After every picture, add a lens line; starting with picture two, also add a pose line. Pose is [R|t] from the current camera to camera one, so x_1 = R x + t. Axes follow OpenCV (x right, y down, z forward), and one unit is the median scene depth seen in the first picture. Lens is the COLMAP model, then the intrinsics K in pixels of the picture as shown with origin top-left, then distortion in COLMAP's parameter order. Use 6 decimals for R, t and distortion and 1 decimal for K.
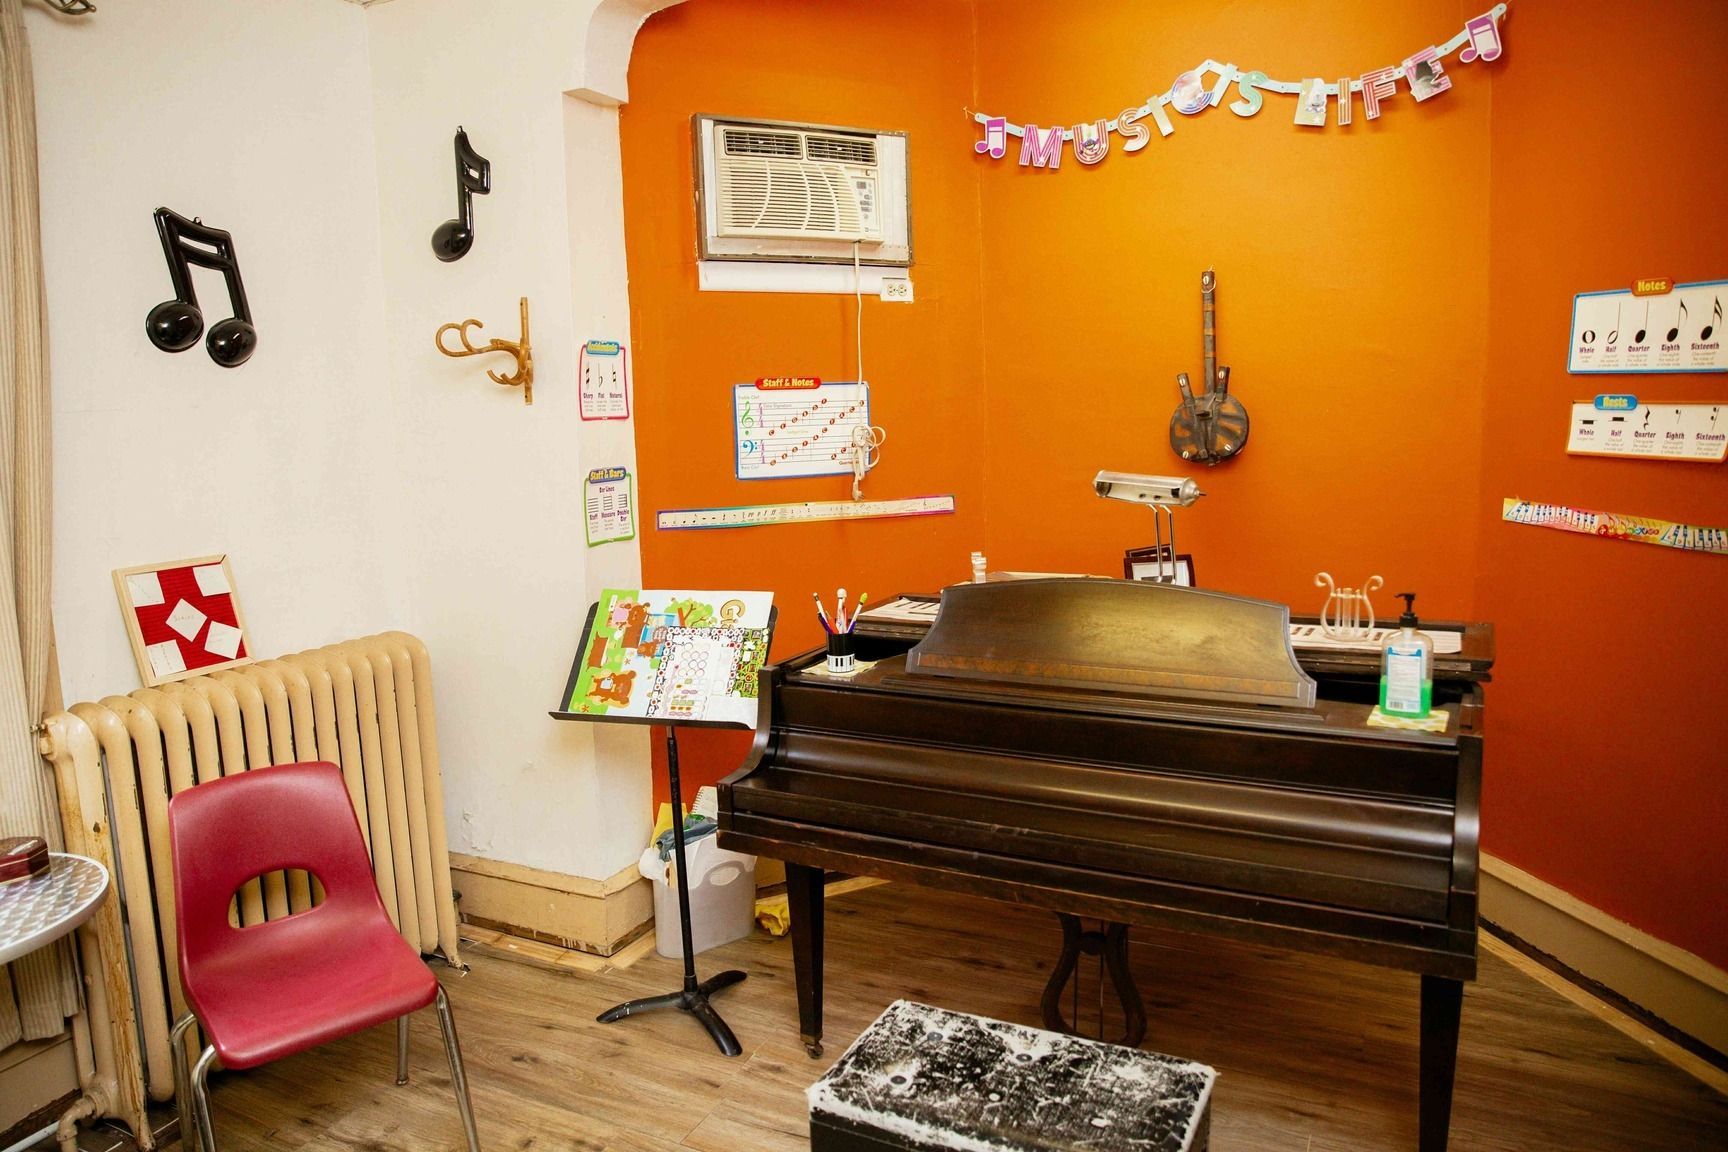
lens RADIAL K [[1180.6, 0, 864.3], [0, 1180.6, 557.9], [0, 0, 1]] dist [0.005119, 0.002675]
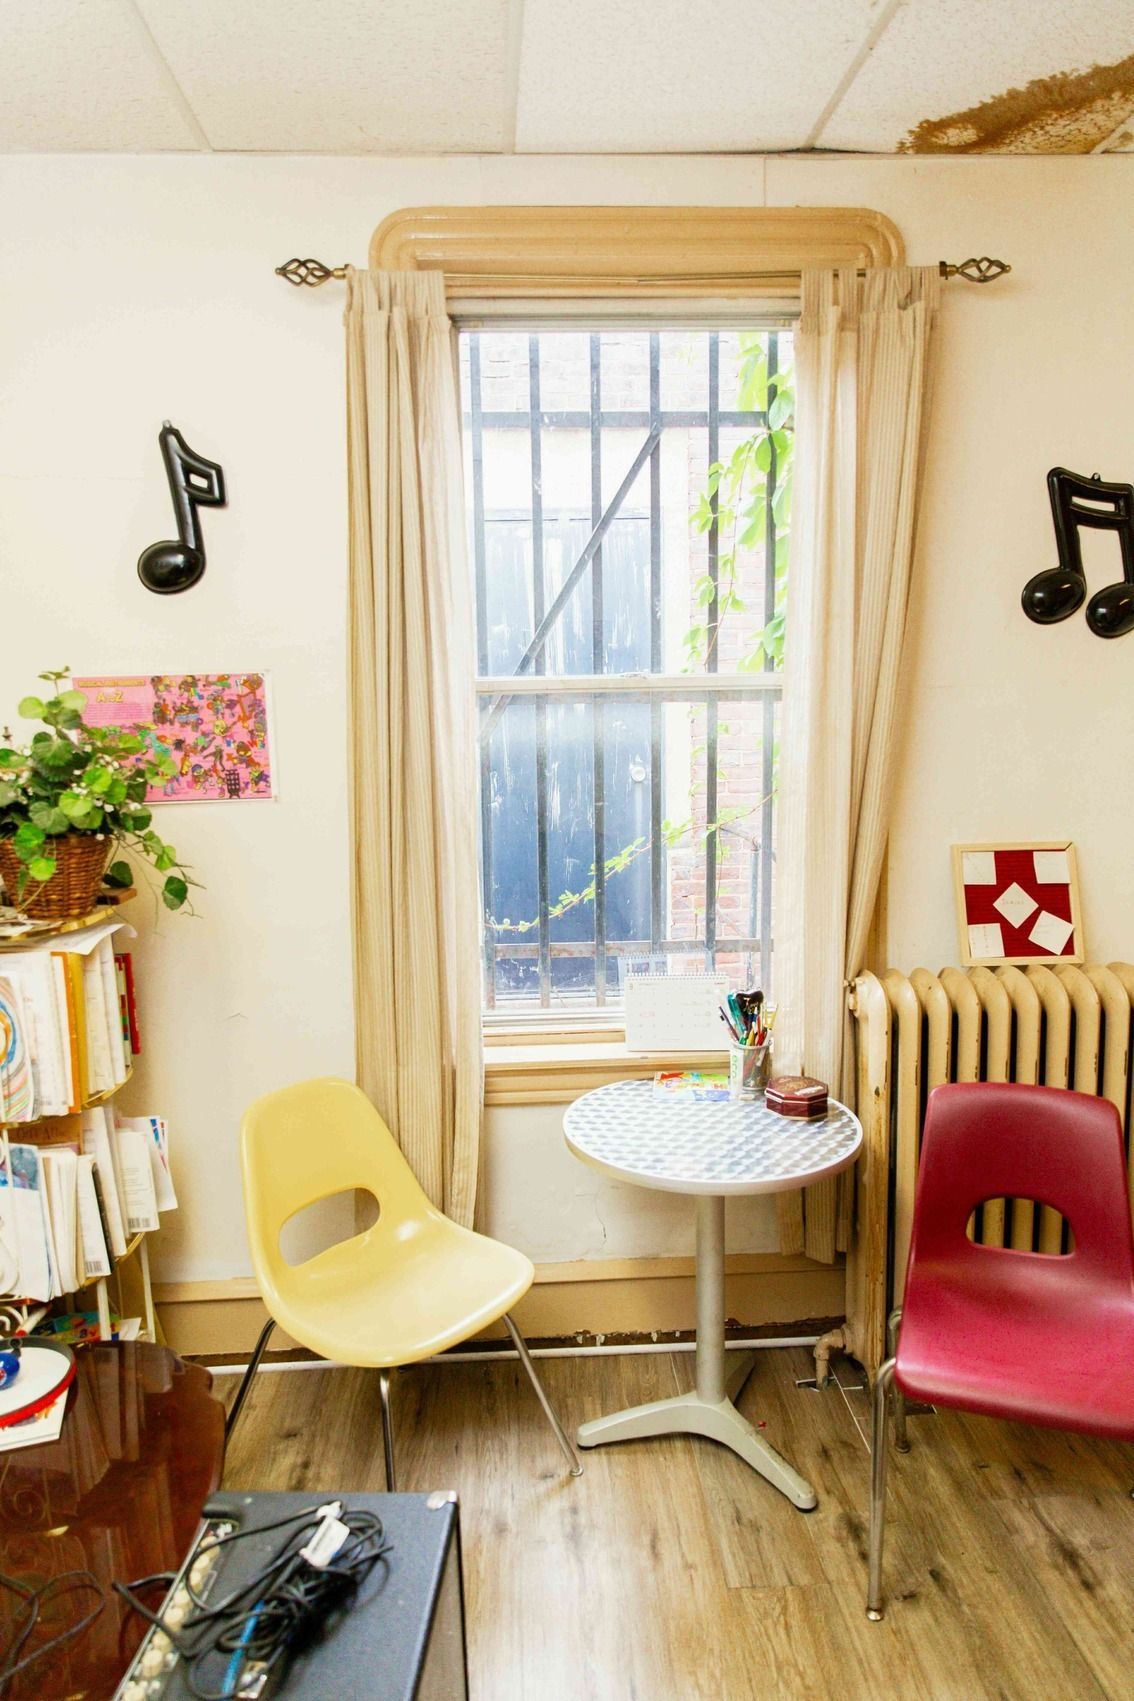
lens RADIAL K [[1162.1, 0, 567.0], [0, 1162.1, 850.5], [0, 0, 1]] dist [0.005119, 0.002675]
pose [[0.481361, 0.151359, -0.863355, 0.061088], [-0.114108, 0.987417, 0.109489, -0.055074], [0.869063, 0.045812, 0.492575, 0.227887]]
